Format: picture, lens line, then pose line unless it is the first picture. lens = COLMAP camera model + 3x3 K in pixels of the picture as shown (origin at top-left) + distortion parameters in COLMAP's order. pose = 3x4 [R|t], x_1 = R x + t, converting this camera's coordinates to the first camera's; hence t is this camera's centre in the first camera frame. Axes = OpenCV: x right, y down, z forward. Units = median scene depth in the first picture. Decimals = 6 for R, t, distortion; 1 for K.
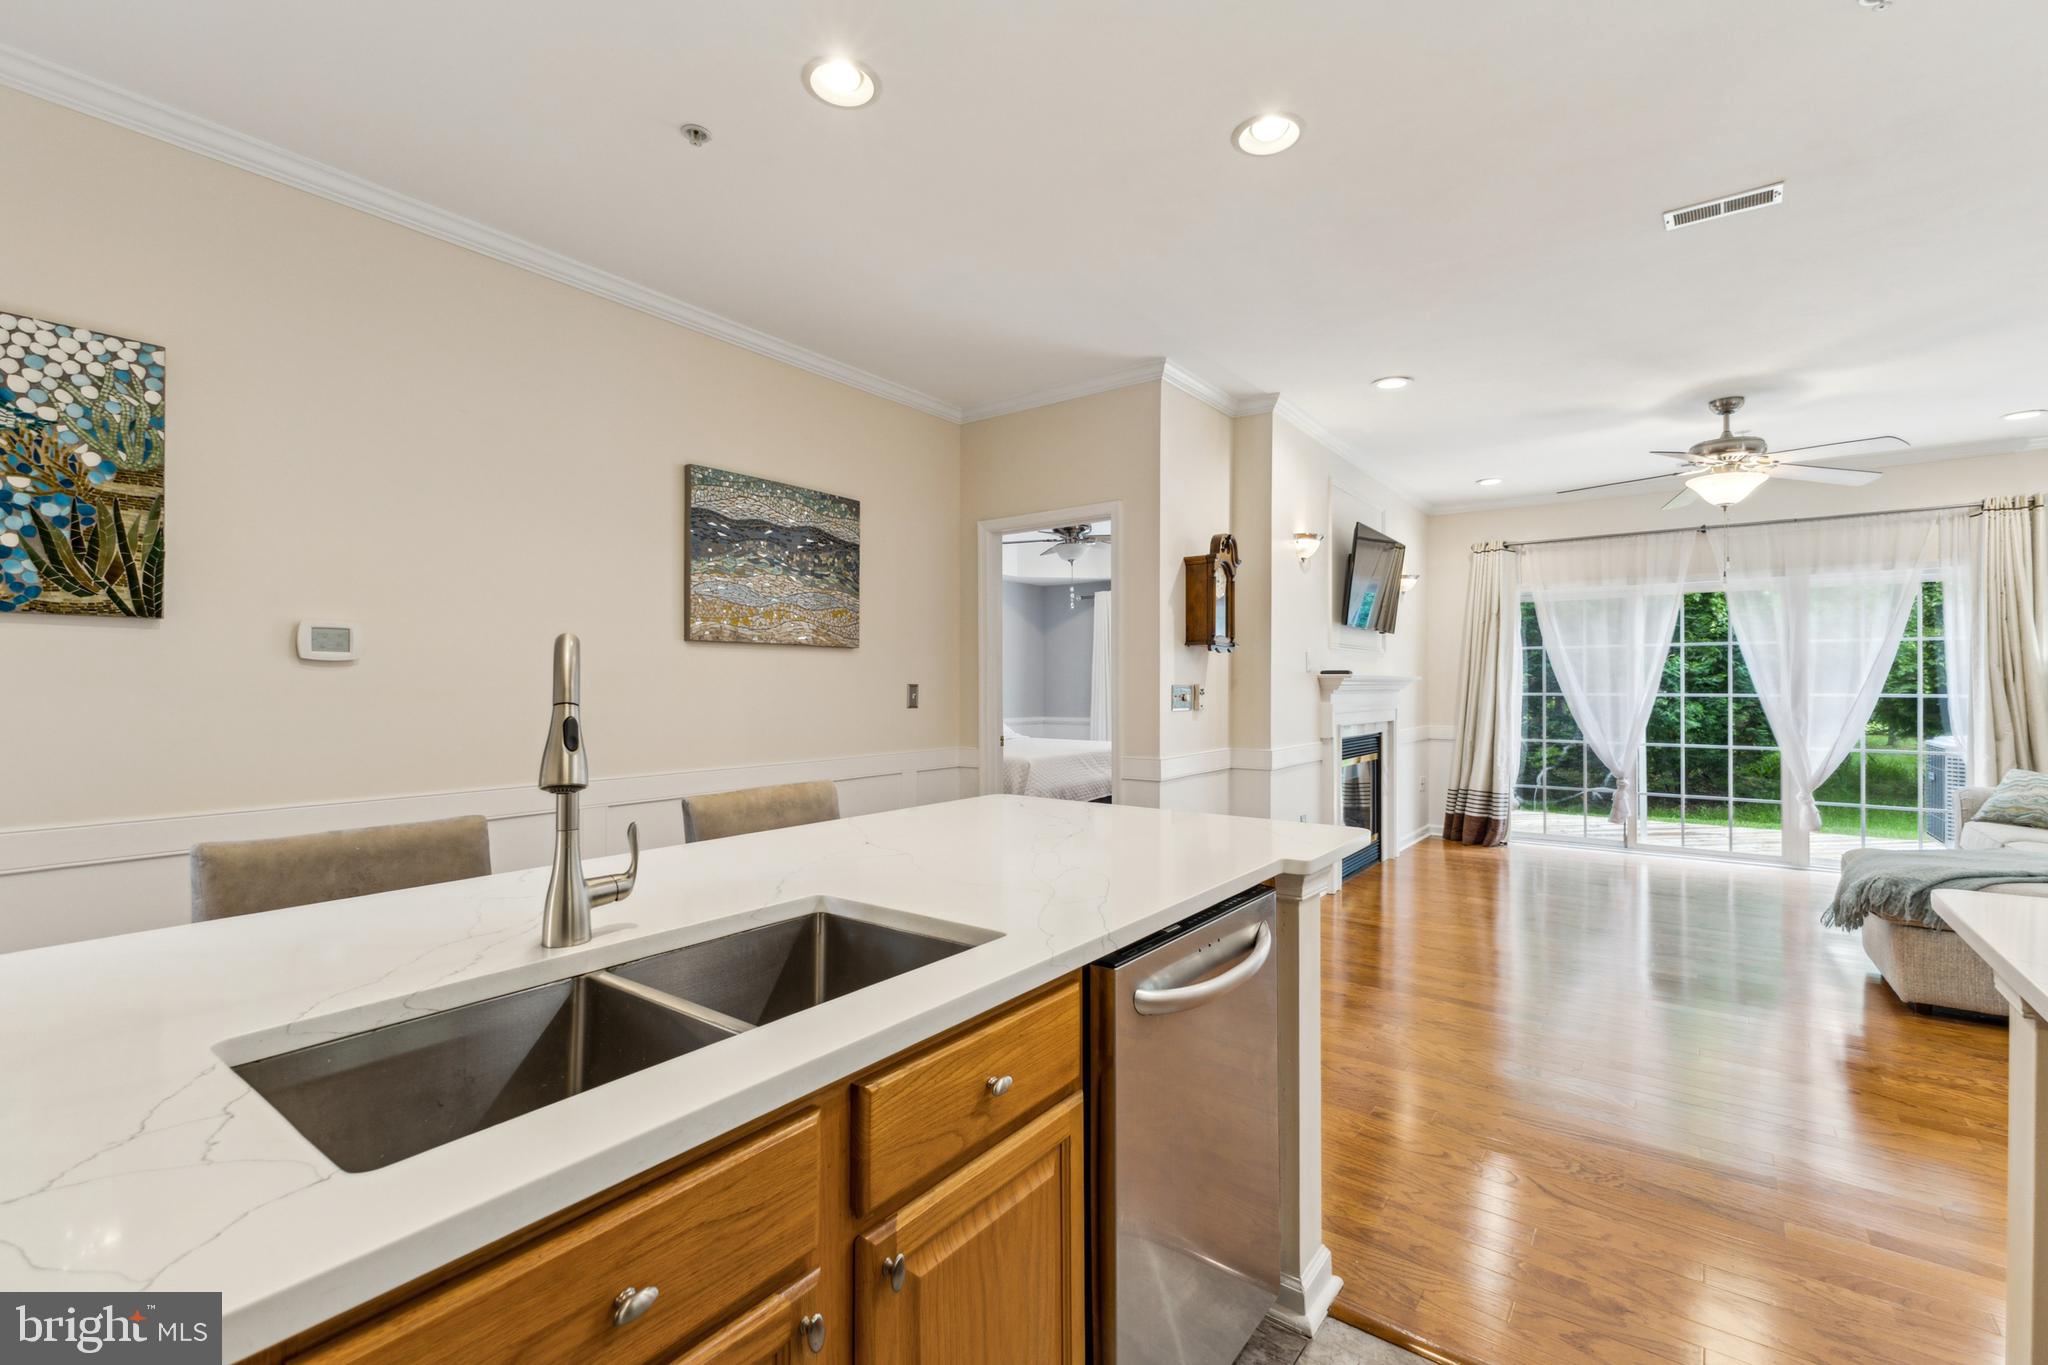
lens RADIAL K [[894.8, 0, 1041.9], [0, 894.8, 678.4], [0, 0, 1]] dist [0.017172, -0.004796]
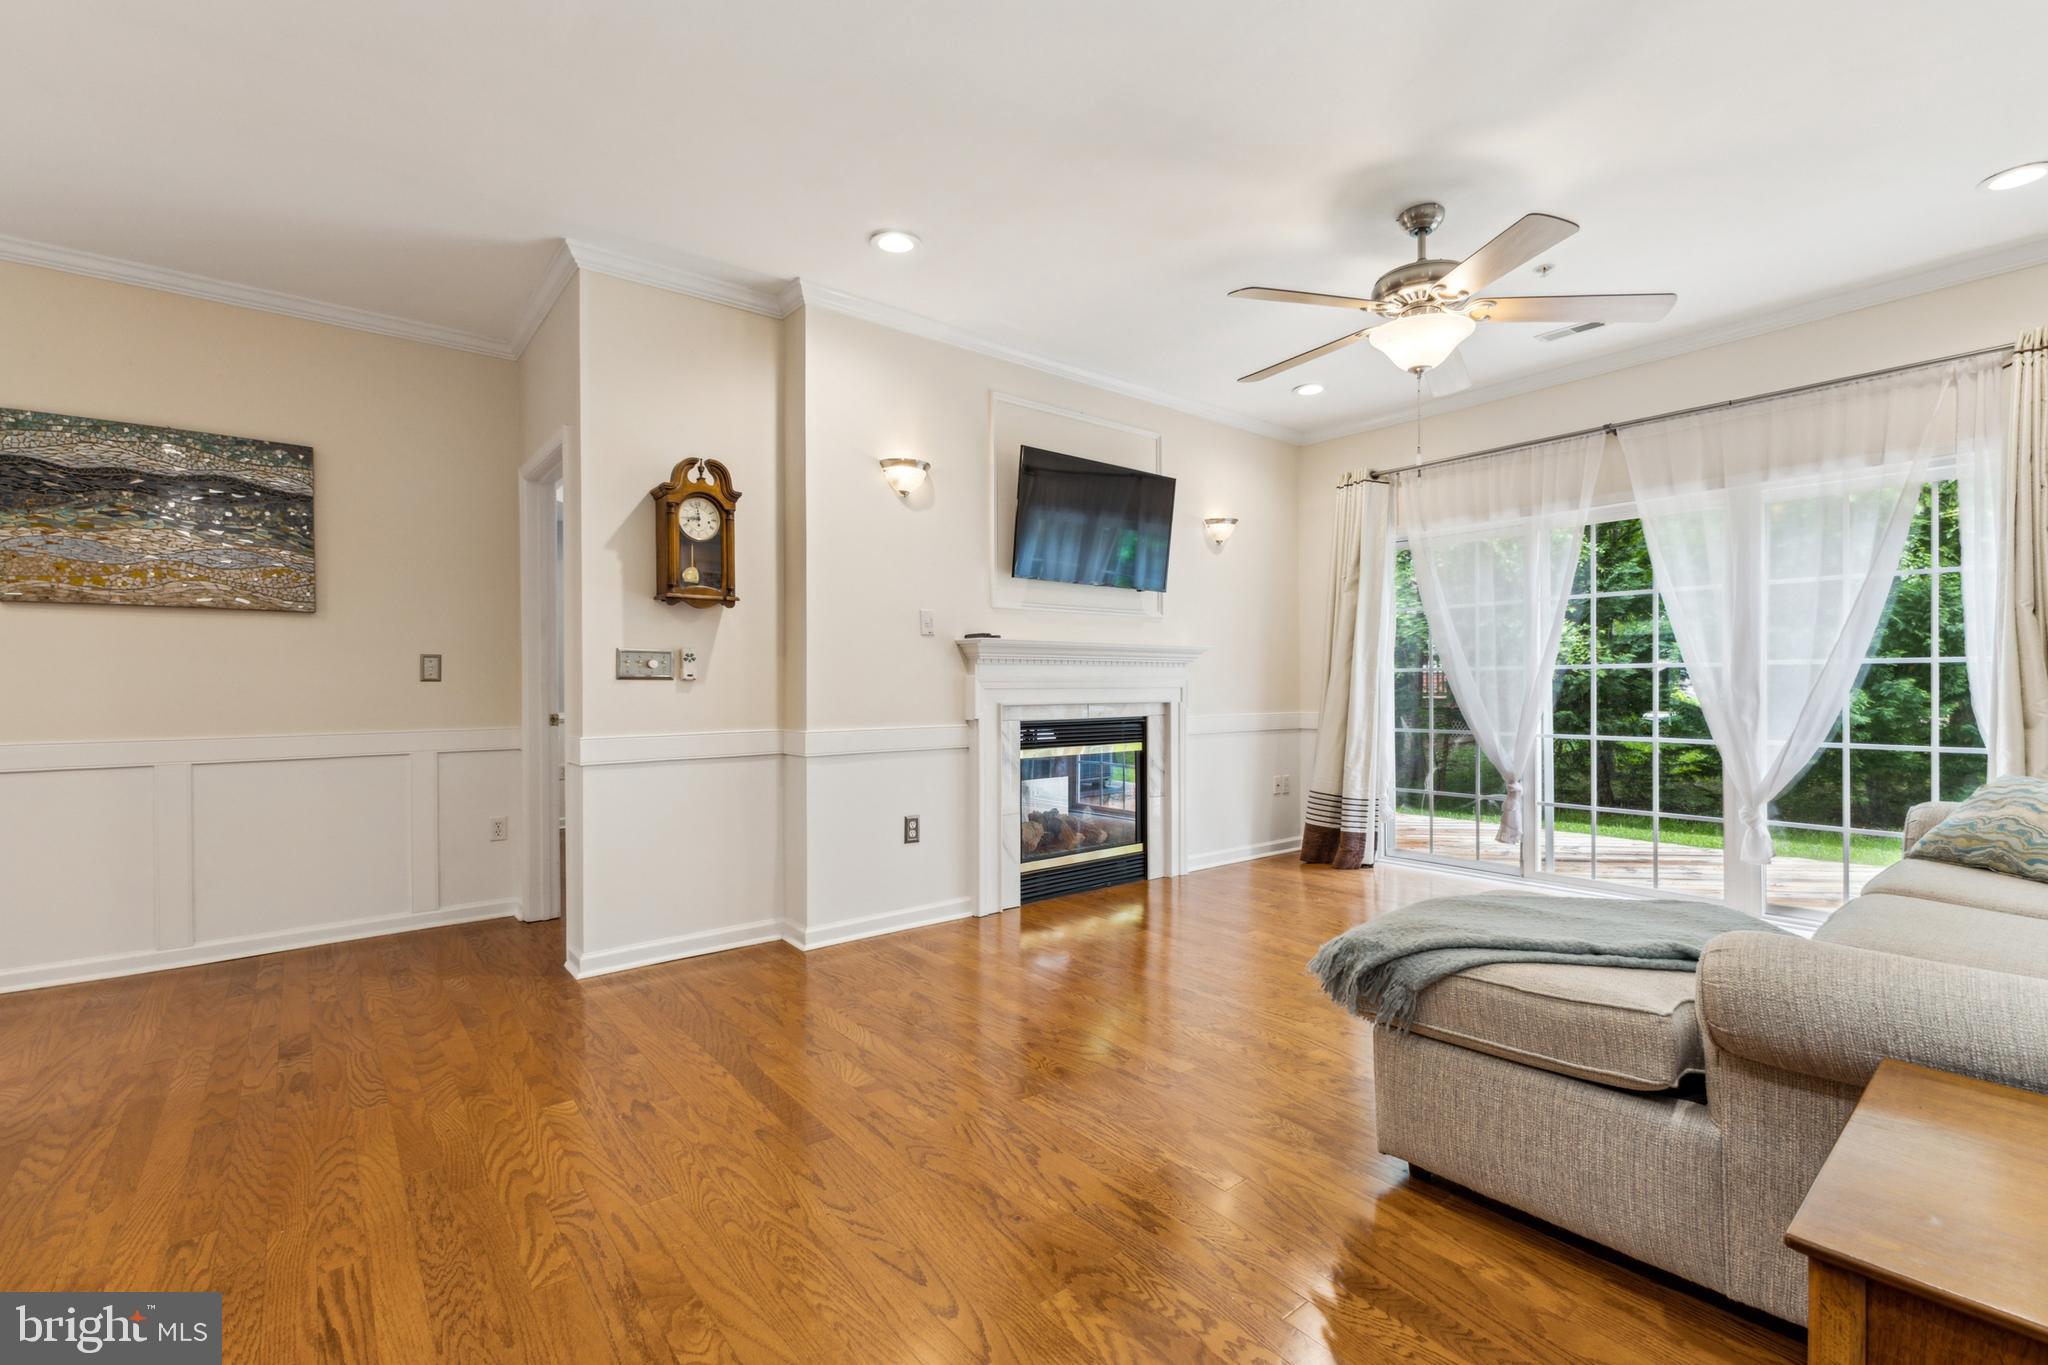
lens RADIAL K [[894.8, 0, 1035.5], [0, 894.8, 688.1], [0, 0, 1]] dist [0.017172, -0.004796]
pose [[0.967598, -0.005589, -0.252433, 0.525583], [0.007971, 0.999933, 0.008415, 0.029117], [0.252369, -0.010155, 0.967578, 0.226587]]
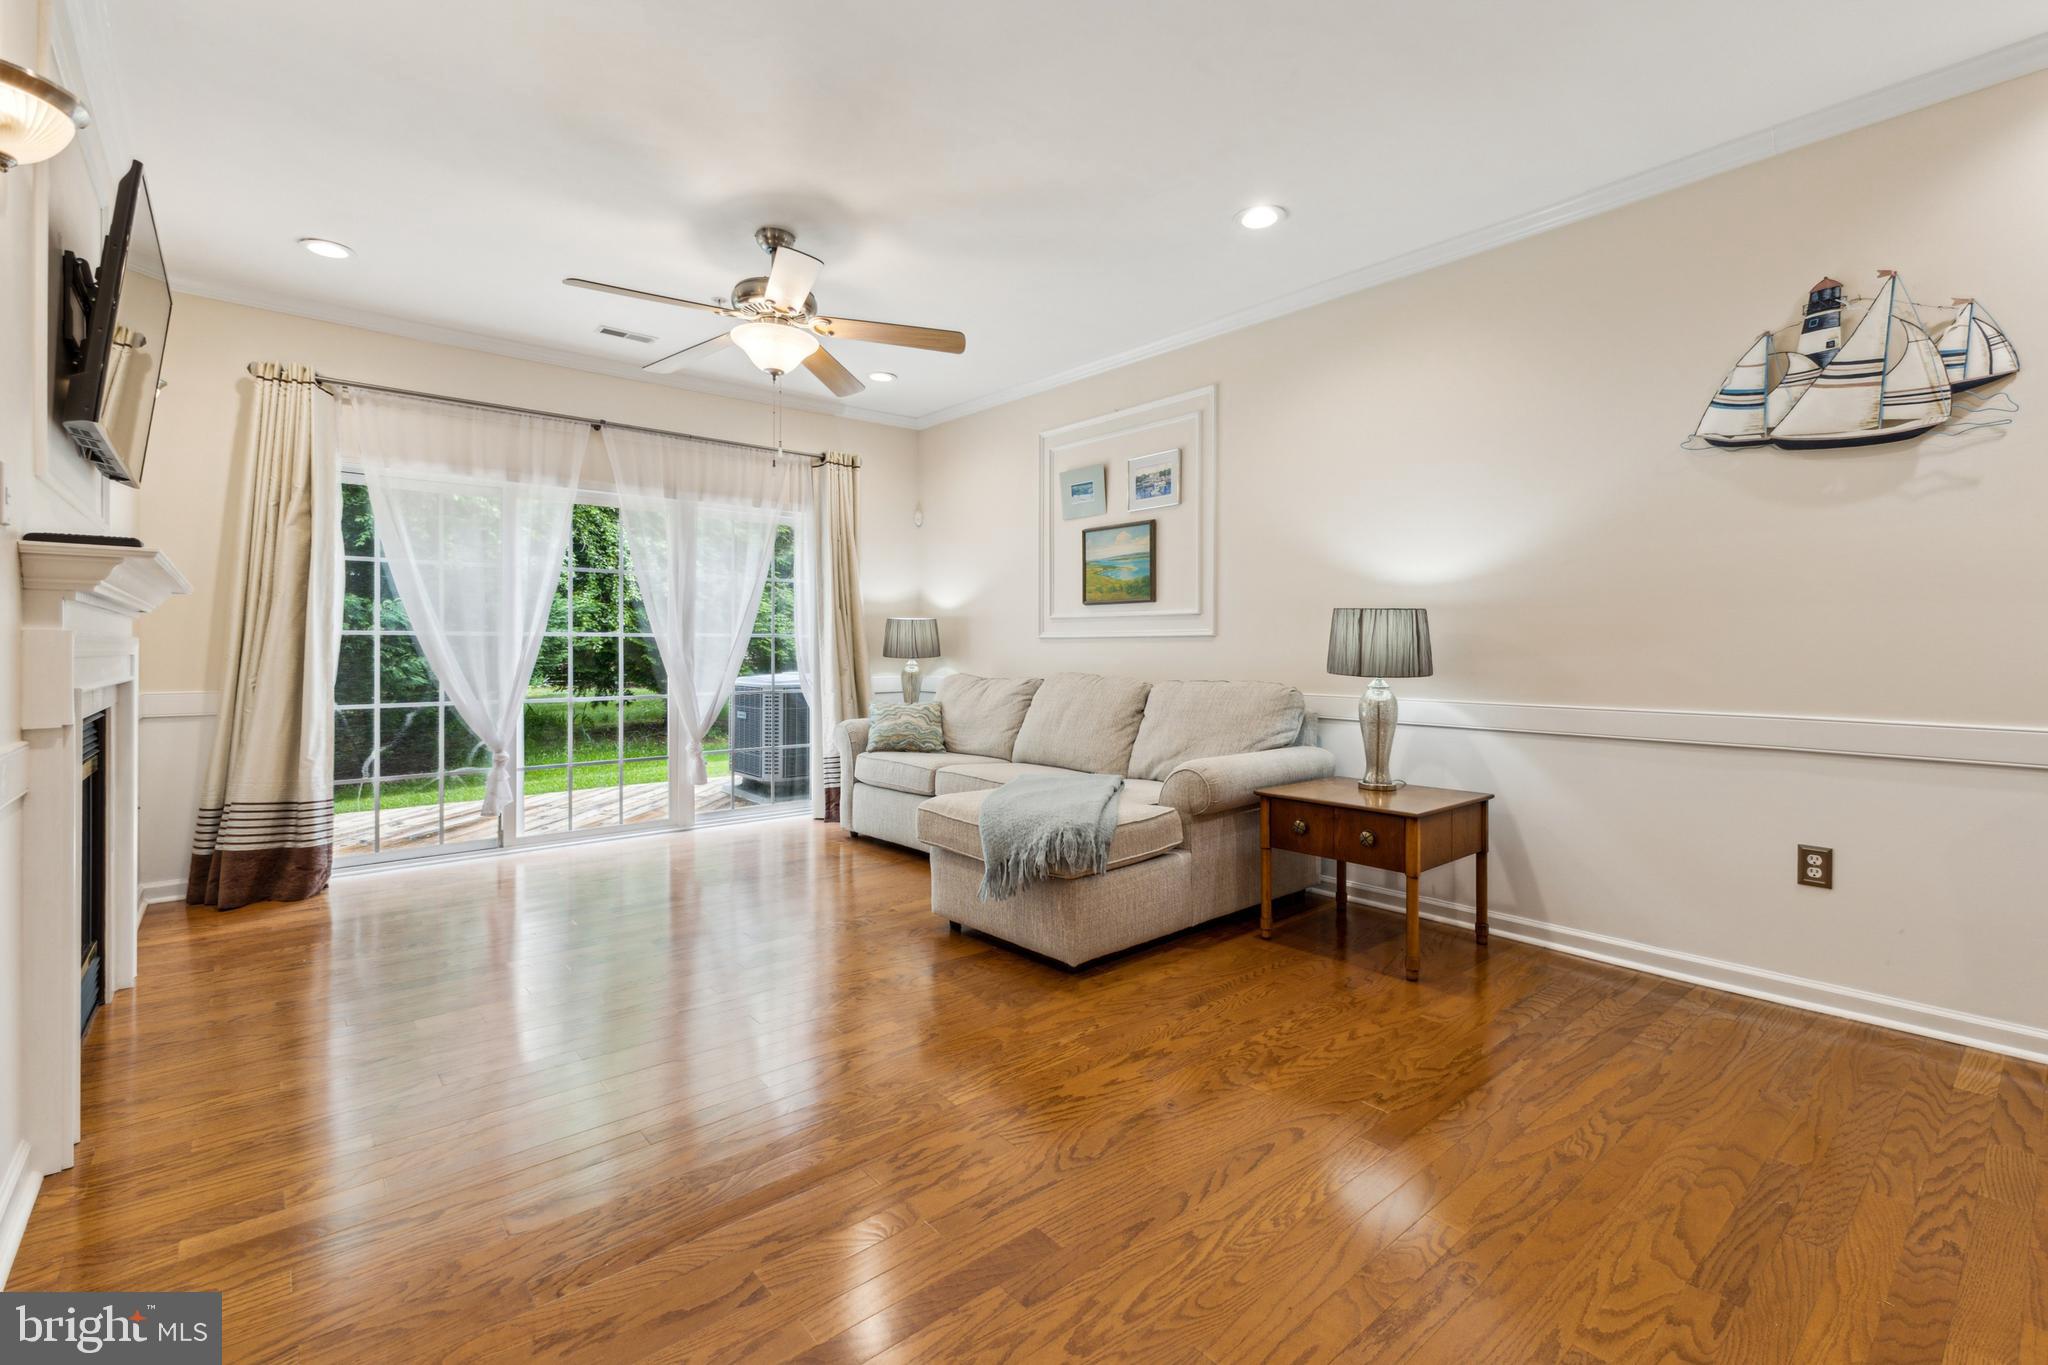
lens RADIAL K [[894.8, 0, 1010.1], [0, 894.8, 643.2], [0, 0, 1]] dist [0.017172, -0.004796]
pose [[0.237534, 0.004230, 0.971370, 0.057743], [-0.007183, 0.999971, -0.002598, 0.028584], [-0.971353, -0.006360, 0.237557, 0.508485]]
